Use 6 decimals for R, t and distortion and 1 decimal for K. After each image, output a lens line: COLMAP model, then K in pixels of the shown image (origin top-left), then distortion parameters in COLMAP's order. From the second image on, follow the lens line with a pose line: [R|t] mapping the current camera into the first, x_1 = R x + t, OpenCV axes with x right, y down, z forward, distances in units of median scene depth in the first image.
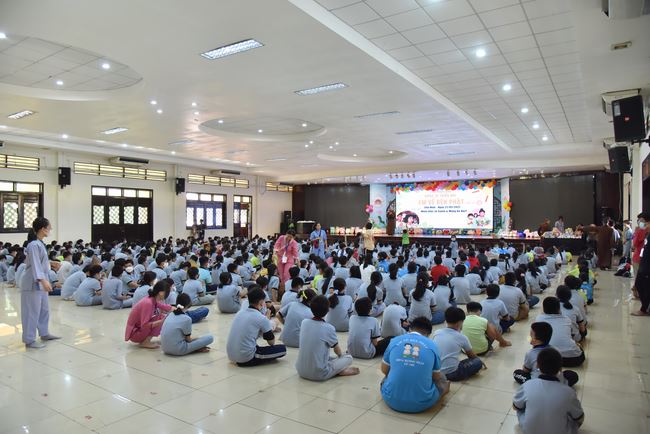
lens RADIAL K [[453.6, 0, 322.3], [0, 453.6, 216.7], [0, 0, 1]] dist [-0.067717, 0.012164]
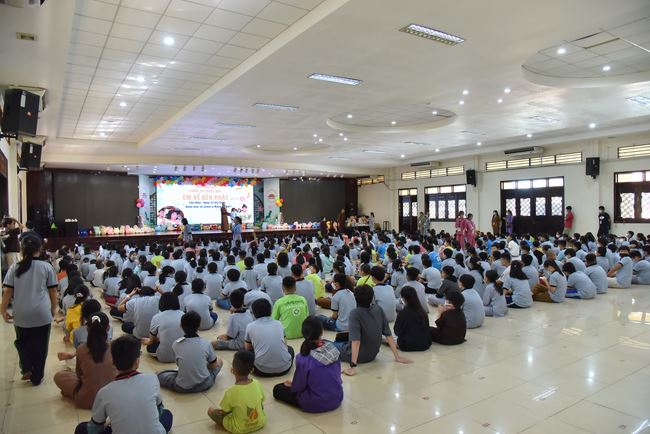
lens RADIAL K [[453.6, 0, 312.1], [0, 453.6, 216.9], [0, 0, 1]] dist [-0.067717, 0.012164]
pose [[0.428735, -0.014568, 0.903313, -0.556165], [0.010228, 0.999884, 0.011271, 0.001483], [-0.903372, 0.004406, 0.428834, 0.377028]]
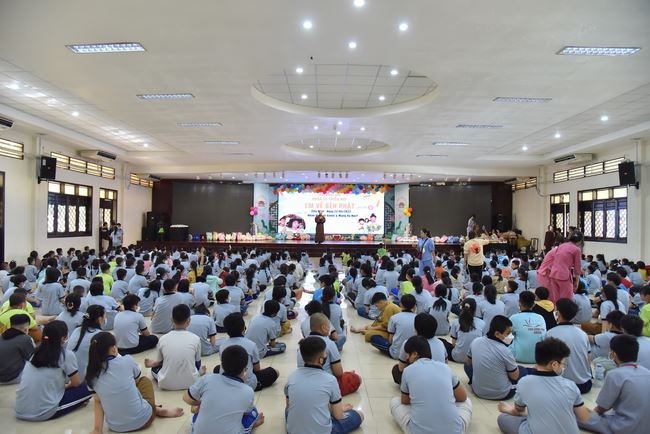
lens RADIAL K [[453.6, 0, 316.3], [0, 453.6, 220.8], [0, 0, 1]] dist [-0.067717, 0.012164]
pose [[0.847098, 0.010616, 0.531331, -0.272294], [-0.011075, 0.999936, -0.002322, 0.001152], [-0.531322, -0.003918, 0.847161, 0.223402]]
